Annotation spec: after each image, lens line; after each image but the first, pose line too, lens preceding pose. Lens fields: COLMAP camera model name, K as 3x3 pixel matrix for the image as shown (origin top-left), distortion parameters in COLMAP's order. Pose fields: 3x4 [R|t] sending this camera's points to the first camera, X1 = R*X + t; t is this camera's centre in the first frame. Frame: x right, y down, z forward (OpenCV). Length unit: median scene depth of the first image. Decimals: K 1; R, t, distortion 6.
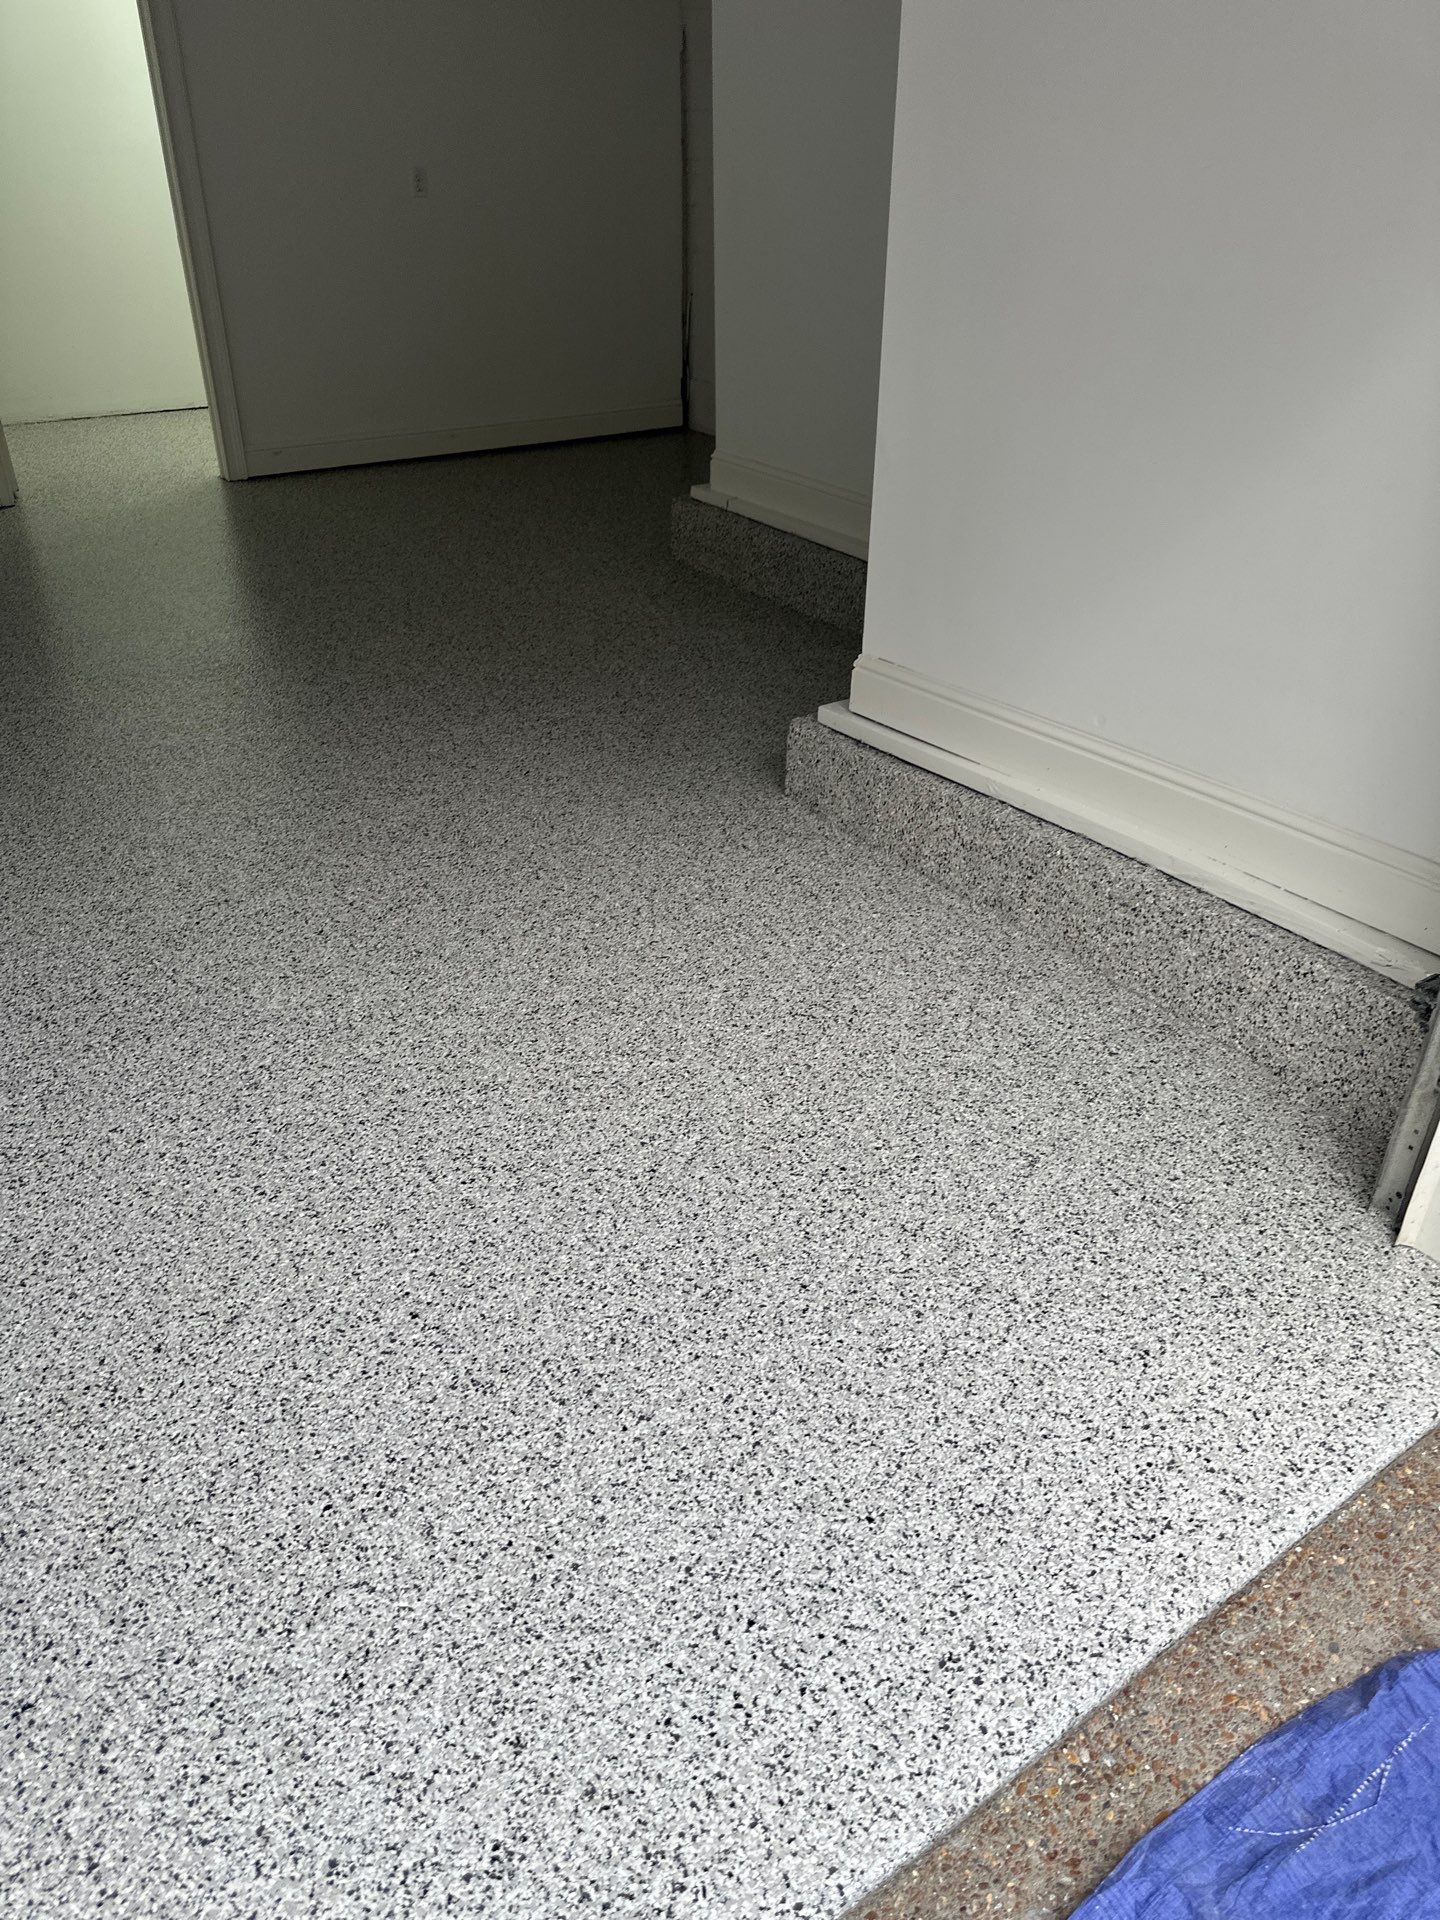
lens RADIAL K [[1431.1, 0, 809.7], [0, 1431.1, 959.2], [0, 0, 1]] dist [0.049305, -0.064227]
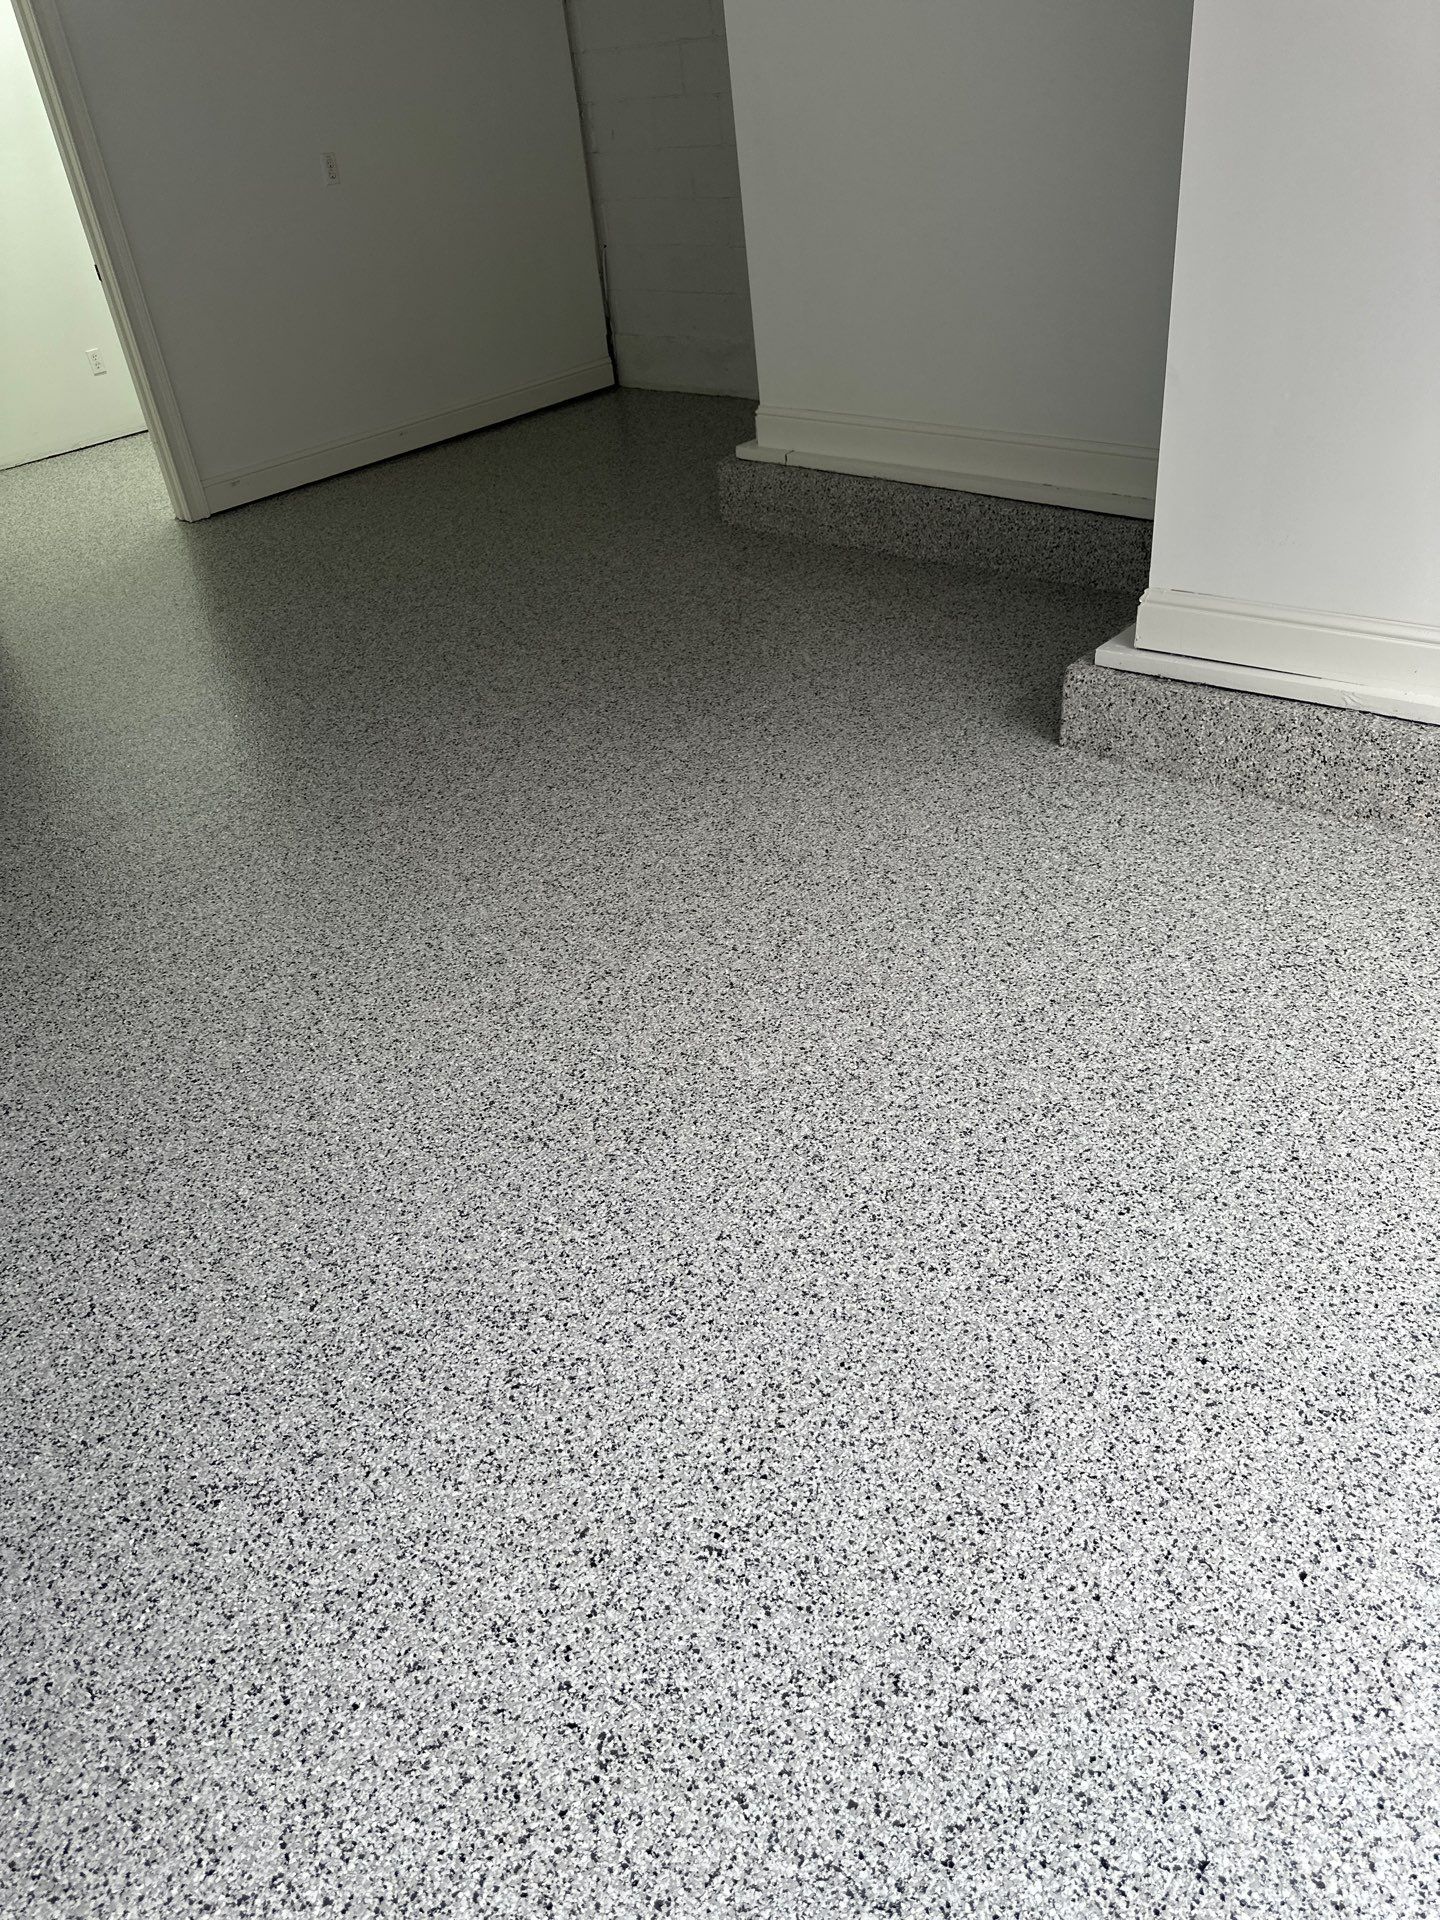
lens RADIAL K [[1431.1, 0, 705.7], [0, 1431.1, 940.8], [0, 0, 1]] dist [0.049305, -0.064227]
pose [[0.972118, -0.206275, 0.111526, -0.443481], [0.201425, 0.978055, 0.053253, -0.098140], [-0.120063, -0.029304, 0.992334, 0.065699]]
